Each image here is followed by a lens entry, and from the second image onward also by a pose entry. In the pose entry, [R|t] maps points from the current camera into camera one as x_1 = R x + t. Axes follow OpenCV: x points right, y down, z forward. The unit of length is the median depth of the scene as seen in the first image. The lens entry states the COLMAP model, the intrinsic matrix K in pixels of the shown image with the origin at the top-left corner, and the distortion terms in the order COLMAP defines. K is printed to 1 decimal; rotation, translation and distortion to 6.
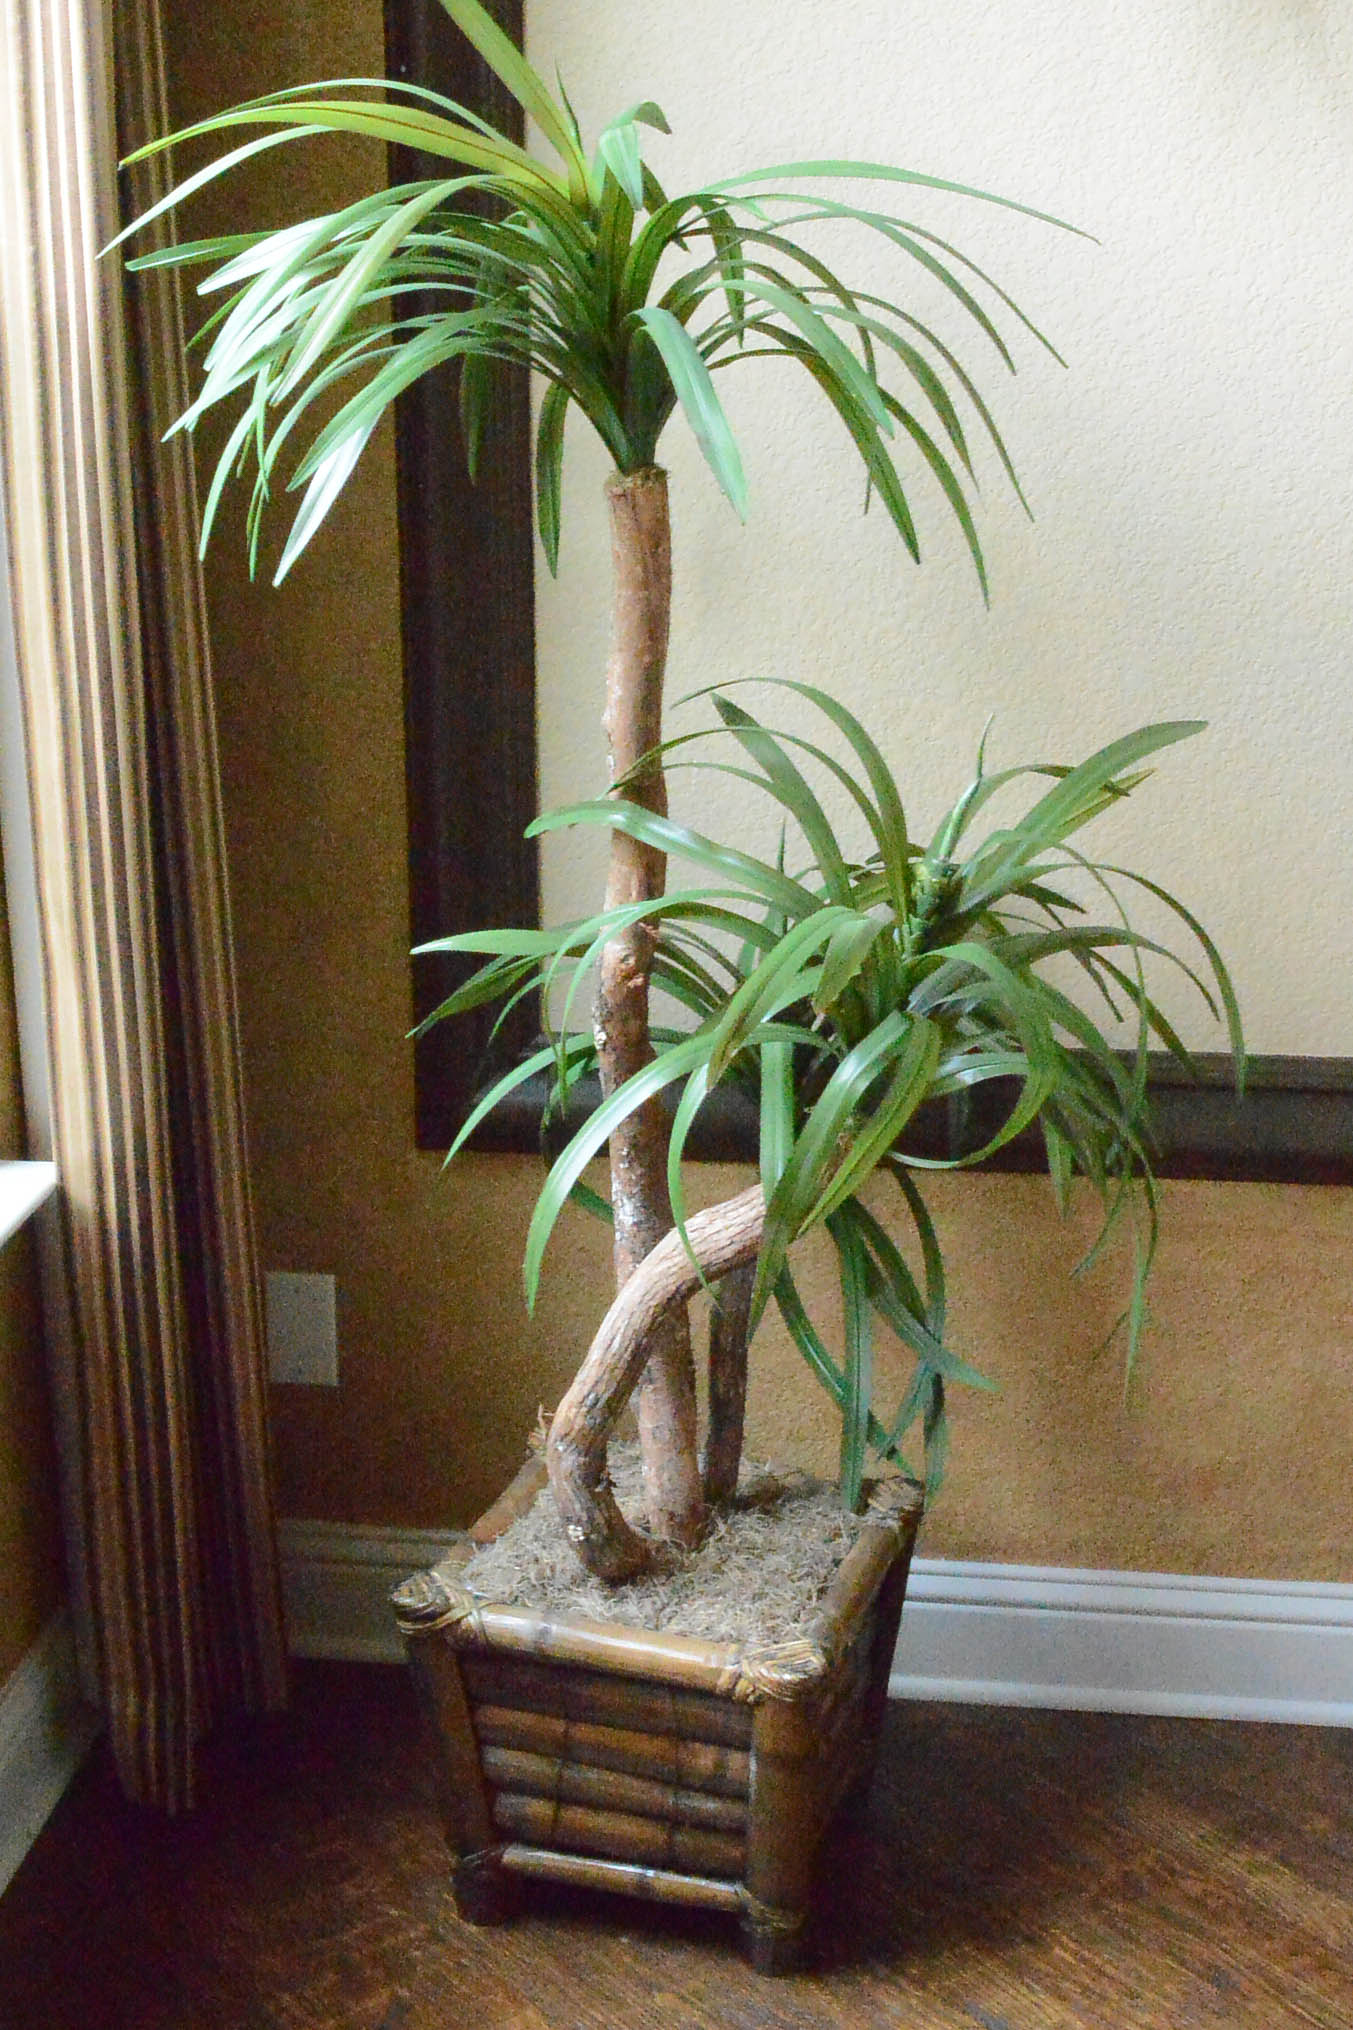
lens RADIAL K [[2186.2, 0, 676.5], [0, 2186.2, 1015.0], [0, 0, 1]] dist [0.006757, -0.002031]
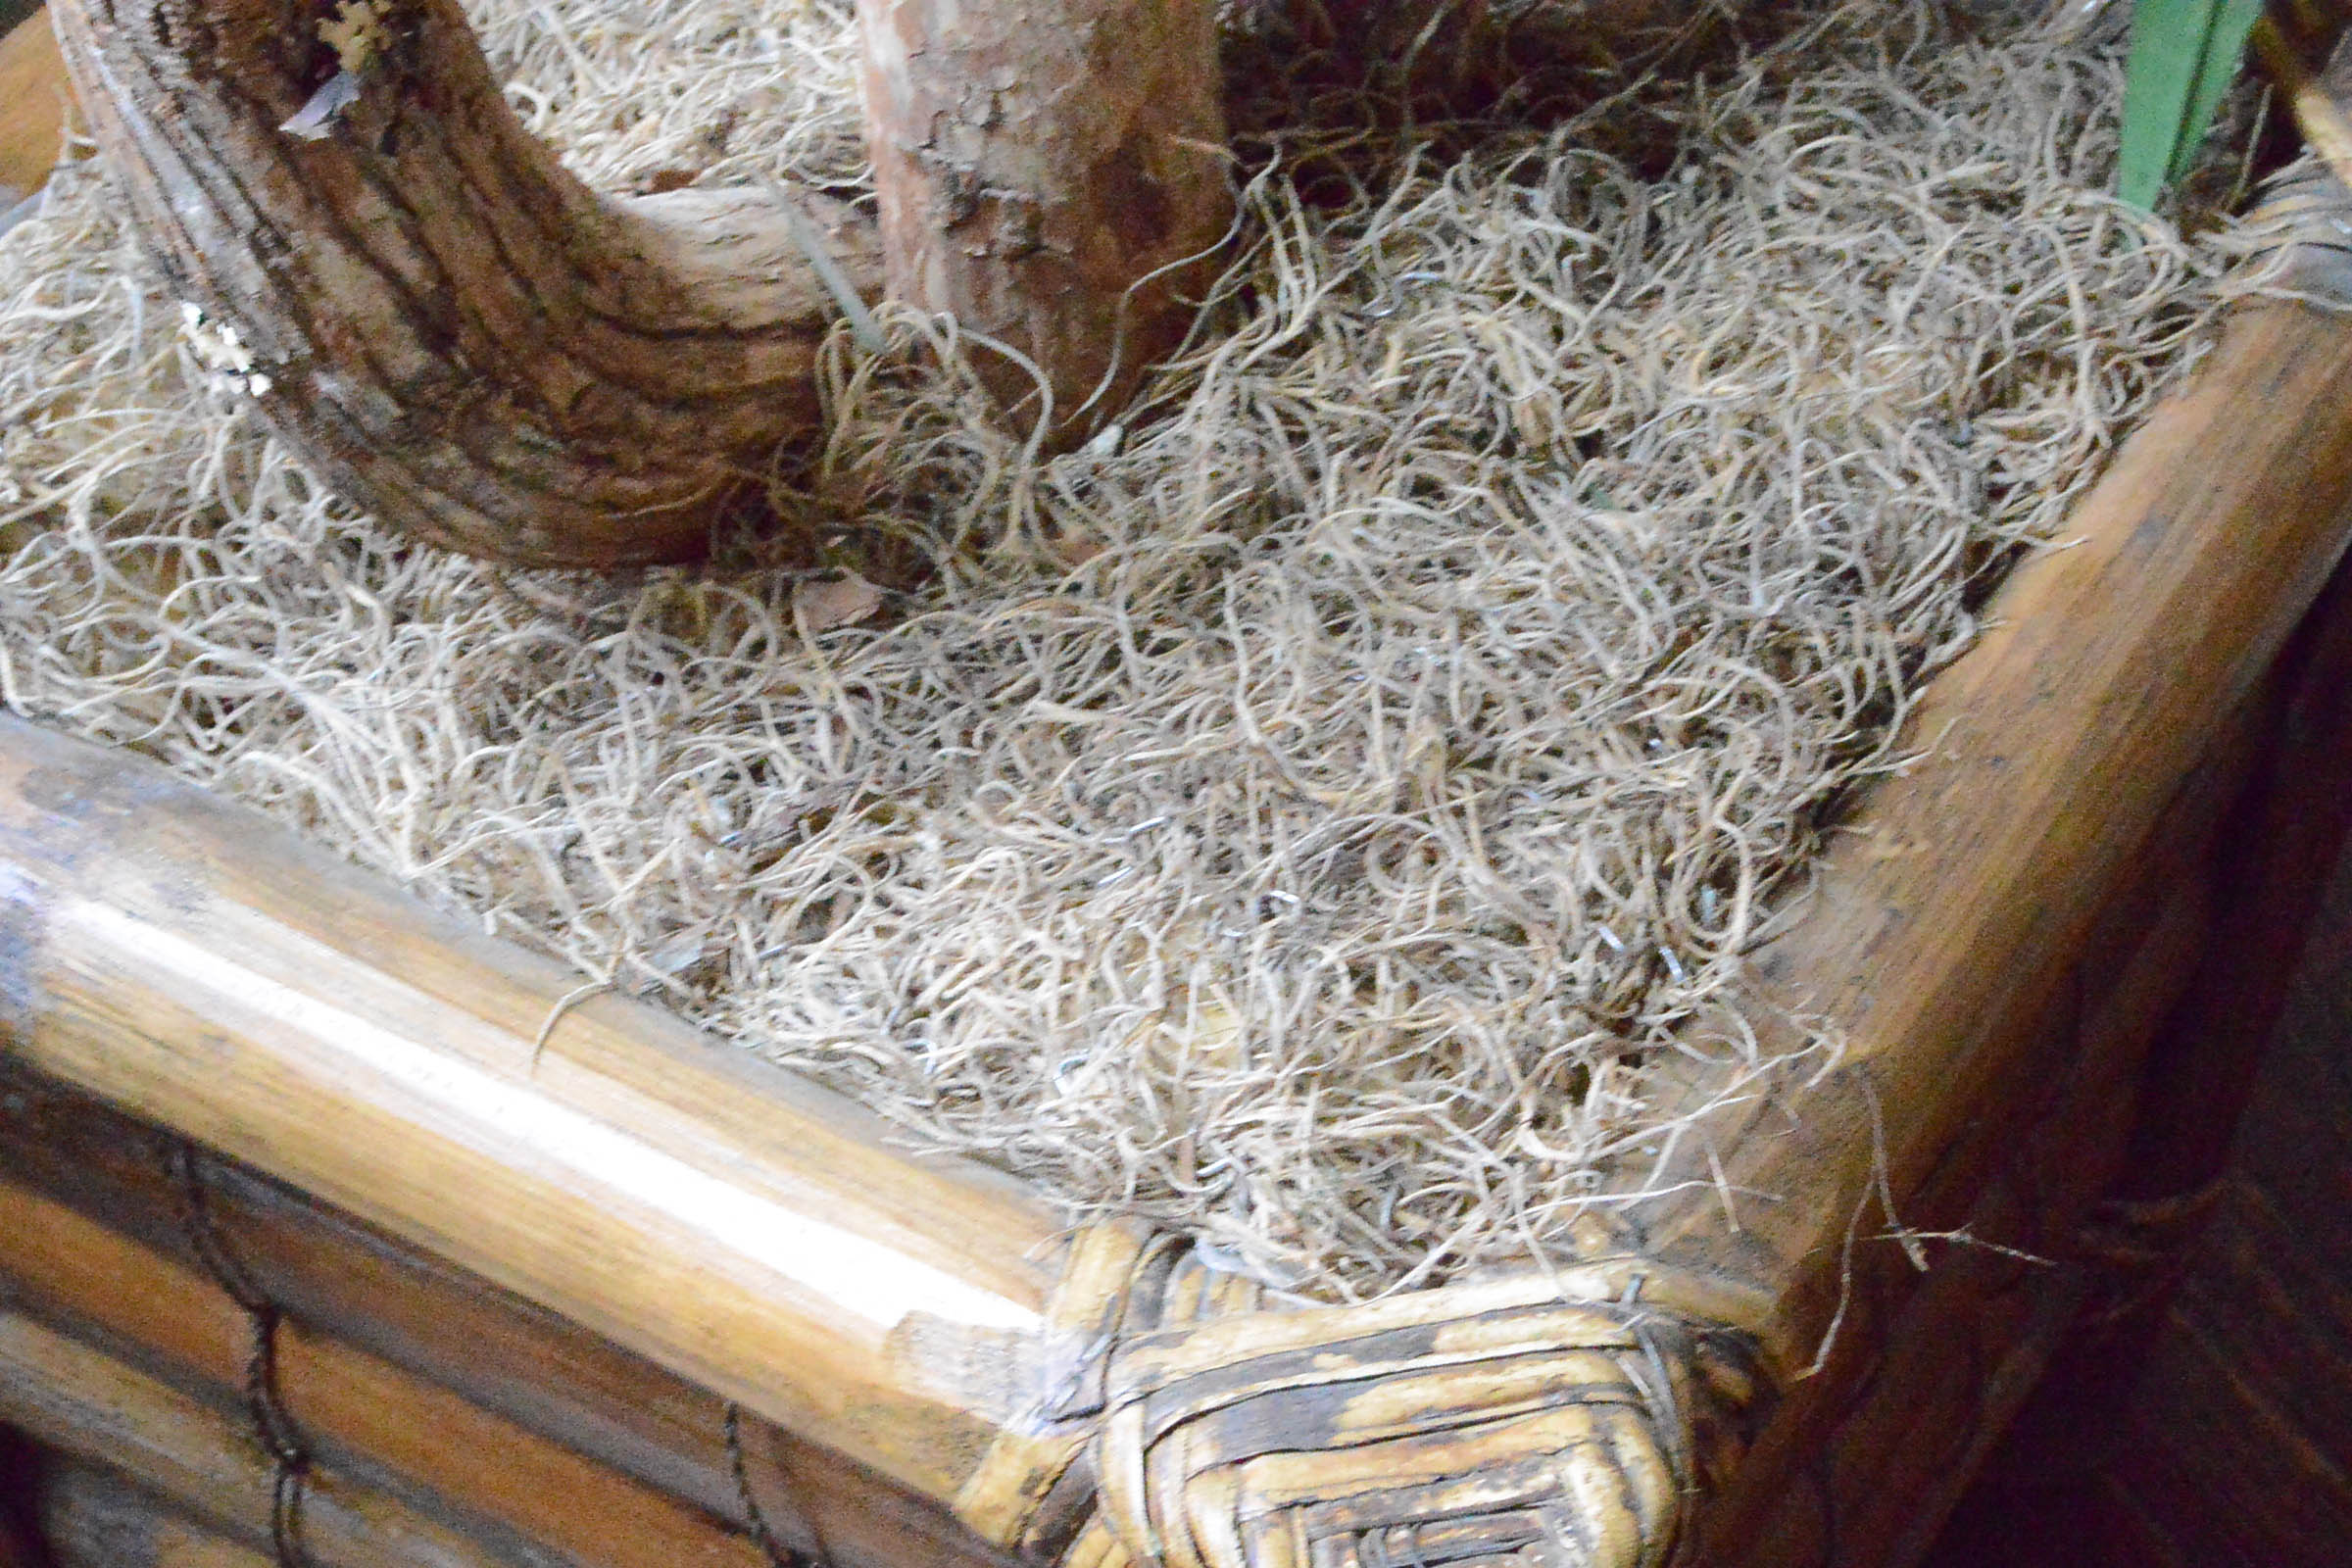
lens RADIAL K [[4962.2, 0, 1176.0], [0, 4962.2, 784.0], [0, 0, 1]] dist [0.061449, 0.376021]
pose [[0.979290, 0.119049, -0.163761, 0.078000], [-0.020243, 0.862376, 0.505863, 0.083188], [0.201446, -0.492072, 0.846927, 0.686356]]
